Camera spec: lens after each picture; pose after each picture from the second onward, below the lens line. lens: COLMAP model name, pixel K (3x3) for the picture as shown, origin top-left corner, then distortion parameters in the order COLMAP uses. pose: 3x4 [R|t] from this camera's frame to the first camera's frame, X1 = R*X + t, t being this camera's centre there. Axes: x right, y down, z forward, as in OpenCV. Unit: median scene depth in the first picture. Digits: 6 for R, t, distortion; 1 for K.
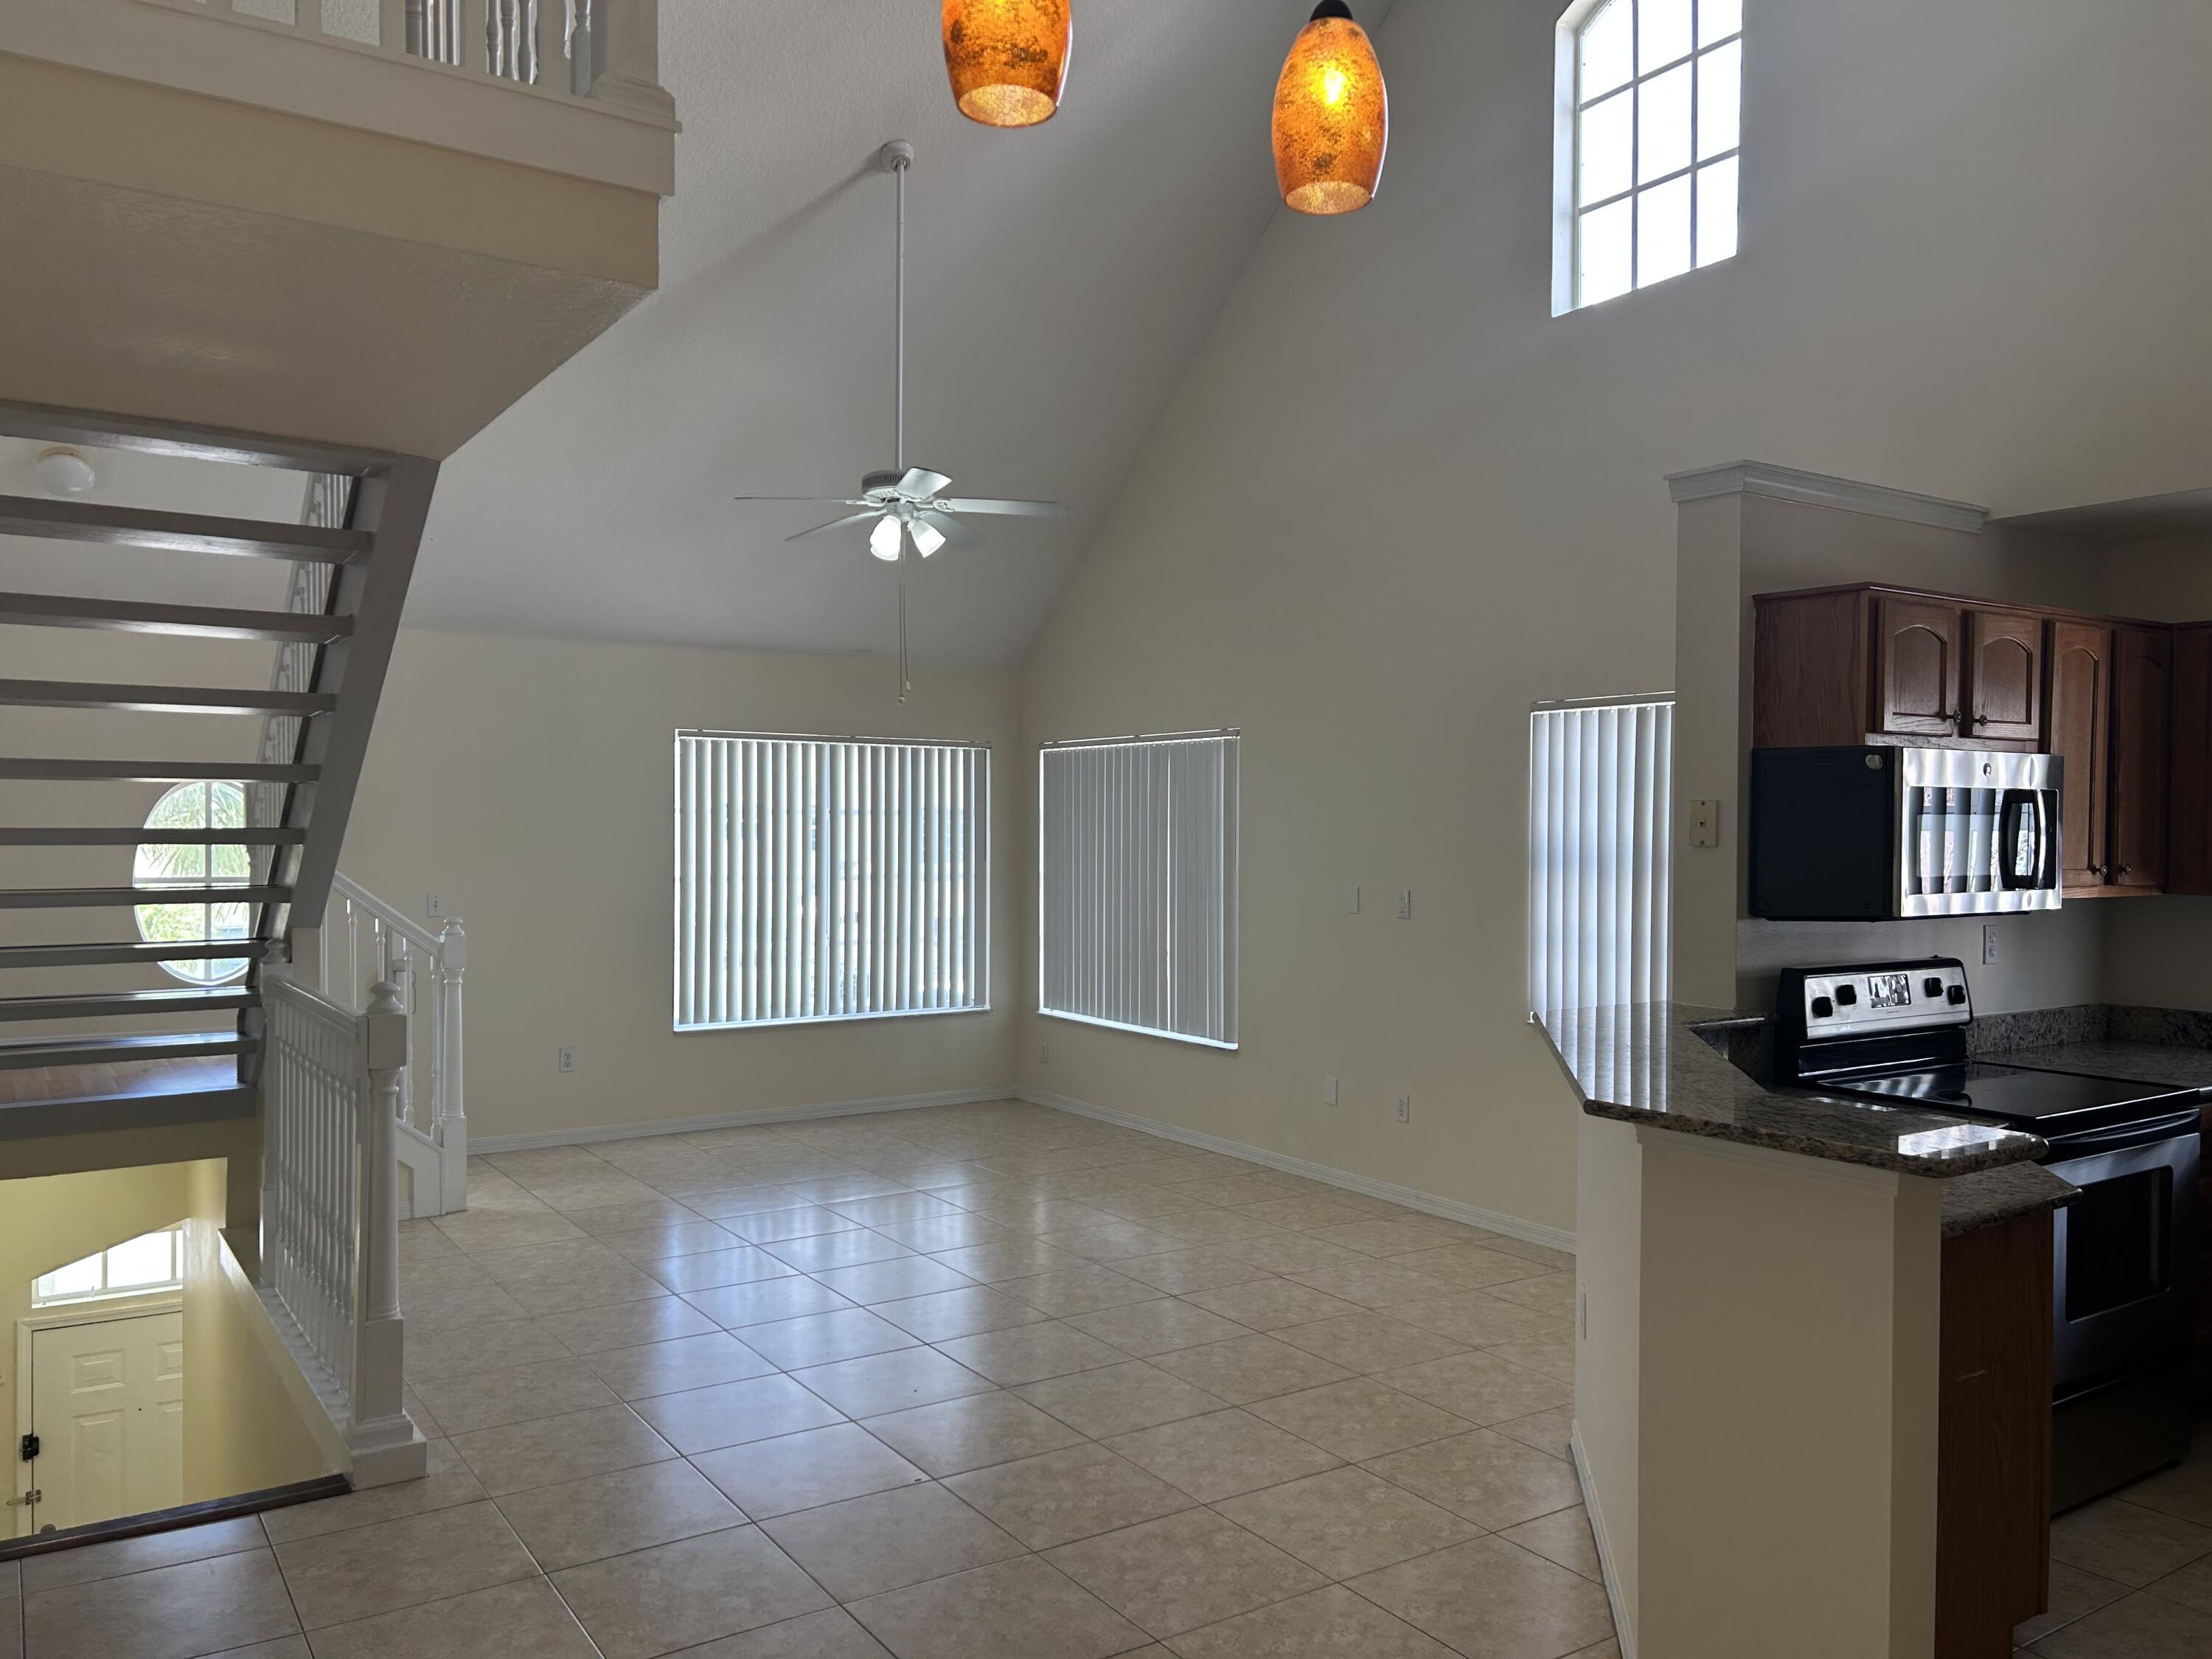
lens RADIAL K [[1664.4, 0, 1110.8], [0, 1664.4, 838.4], [0, 0, 1]] dist [0.067772, -0.080624]
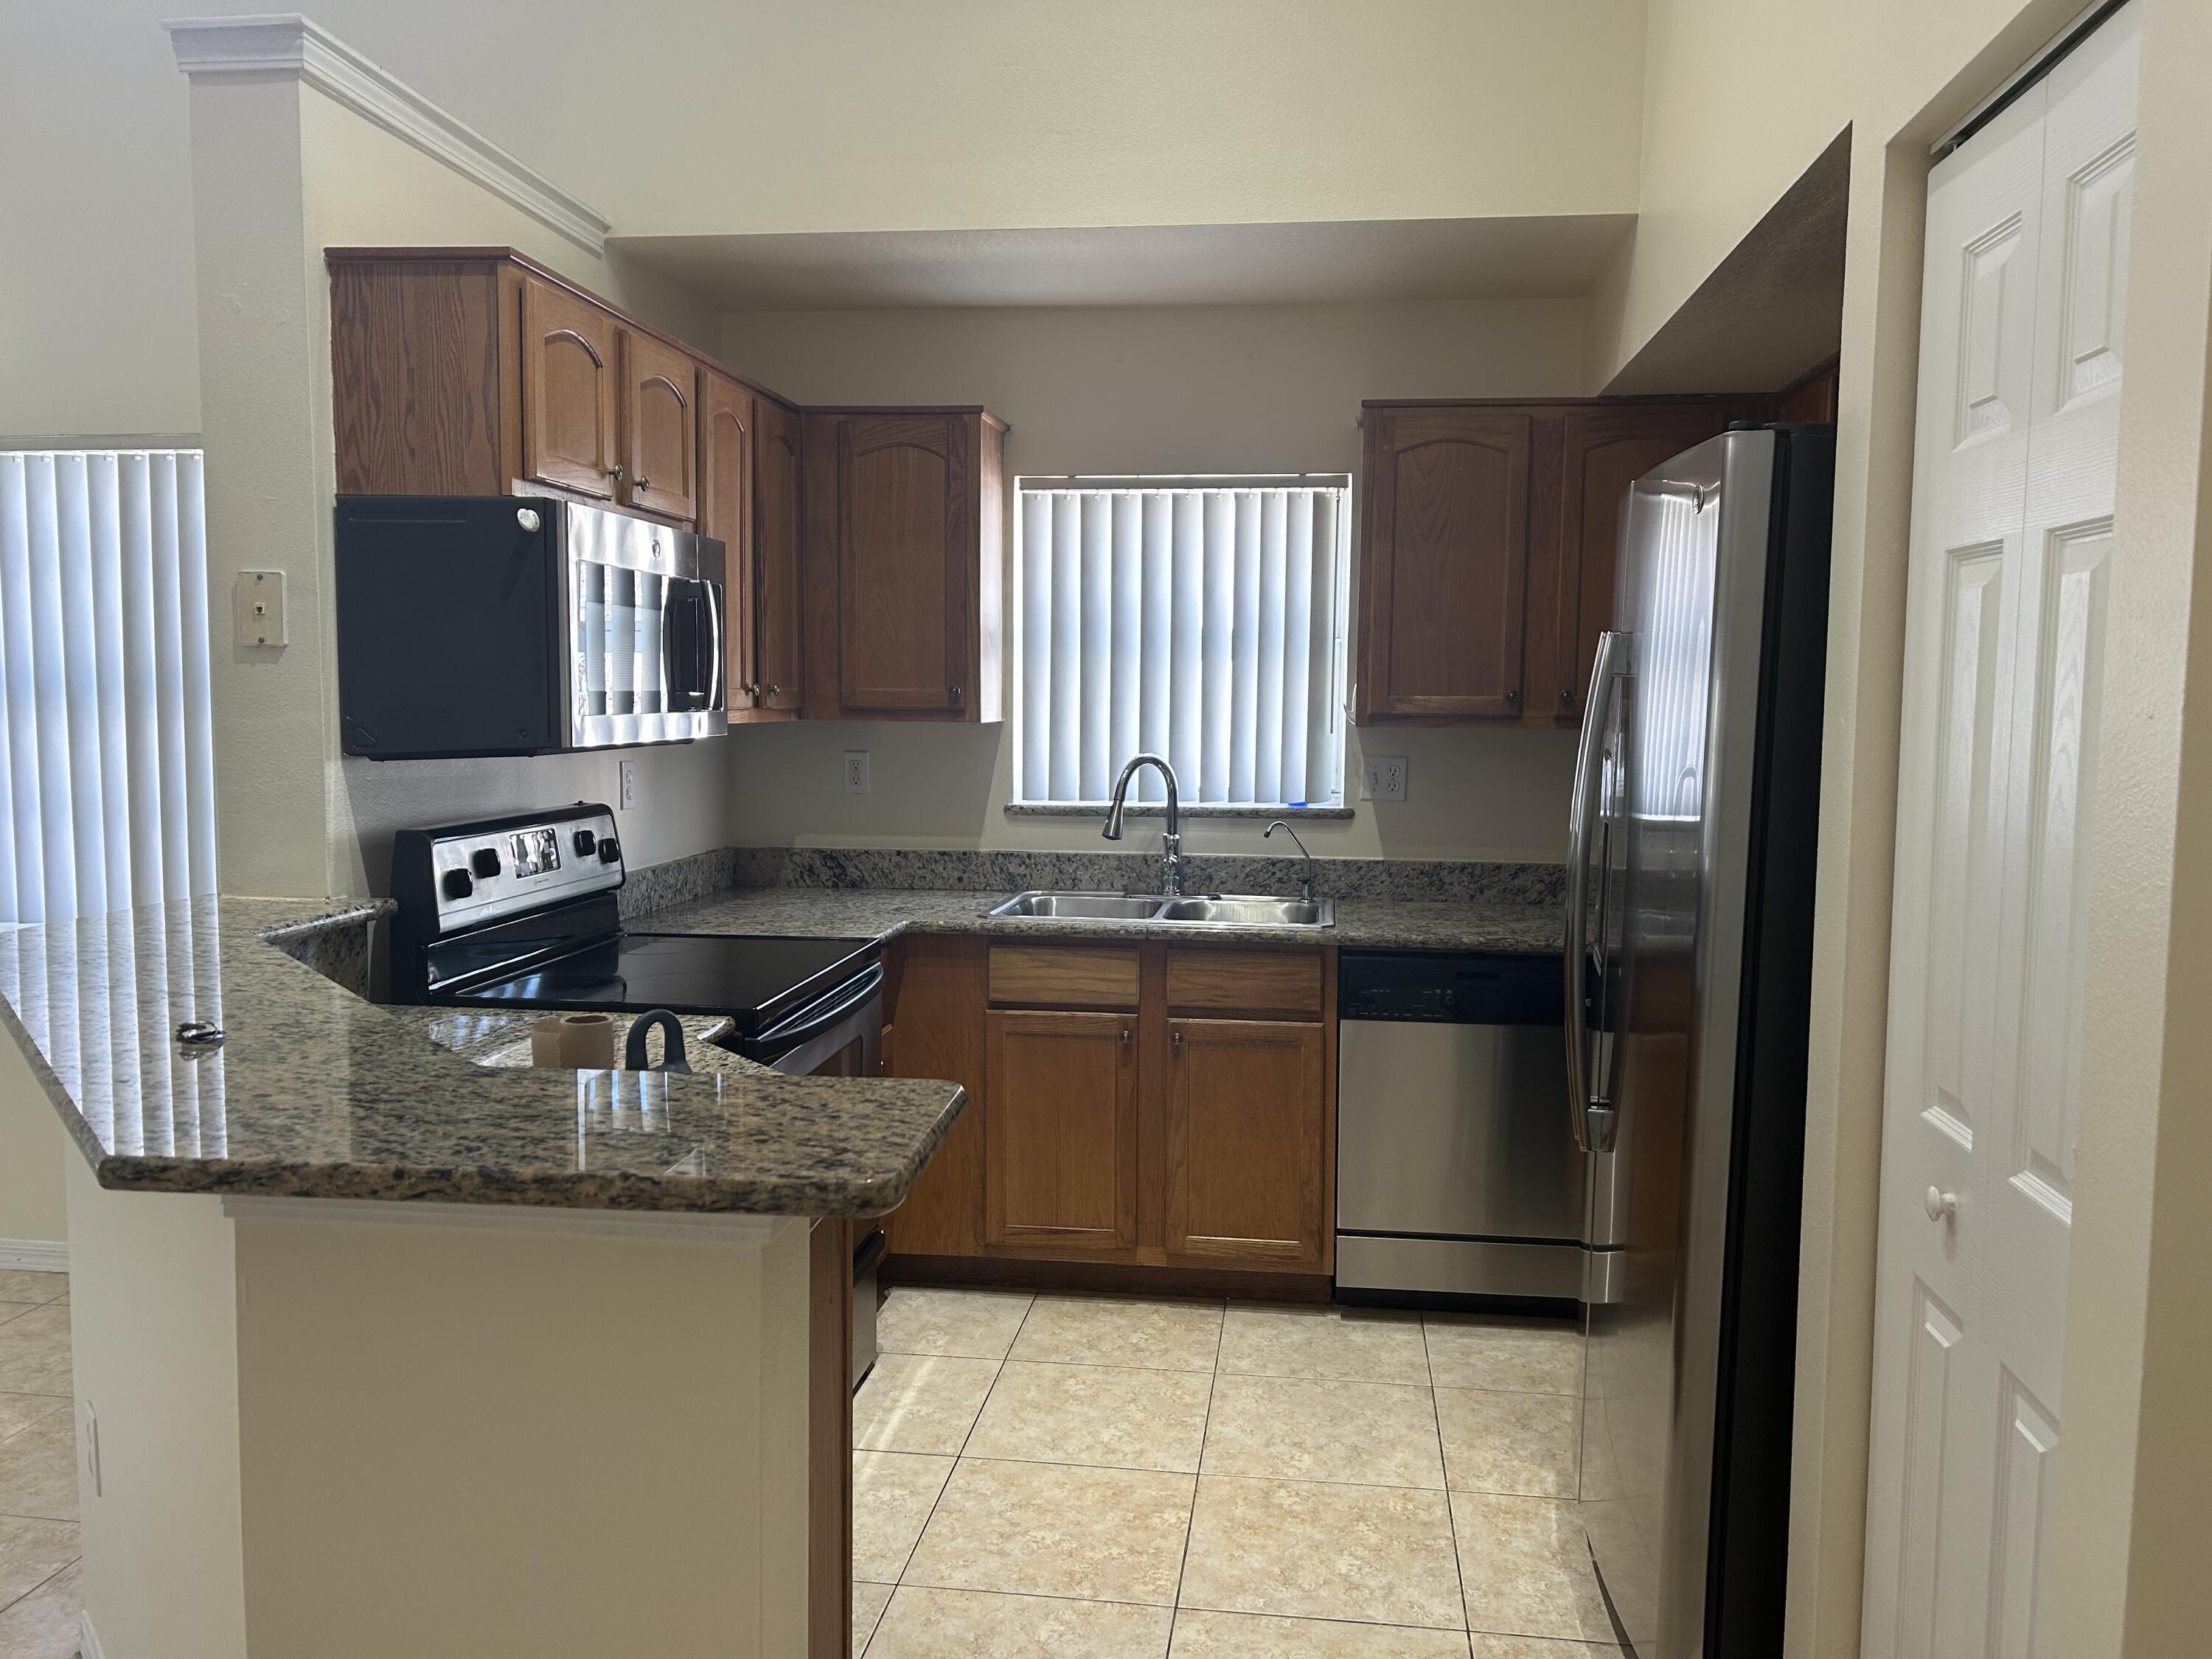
lens RADIAL K [[1664.4, 0, 1110.8], [0, 1664.4, 838.4], [0, 0, 1]] dist [0.067772, -0.080624]
pose [[0.664455, -0.066973, 0.744321, 0.090171], [0.003127, 0.996217, 0.086847, 0.022793], [-0.747322, -0.055378, 0.662151, 0.342531]]
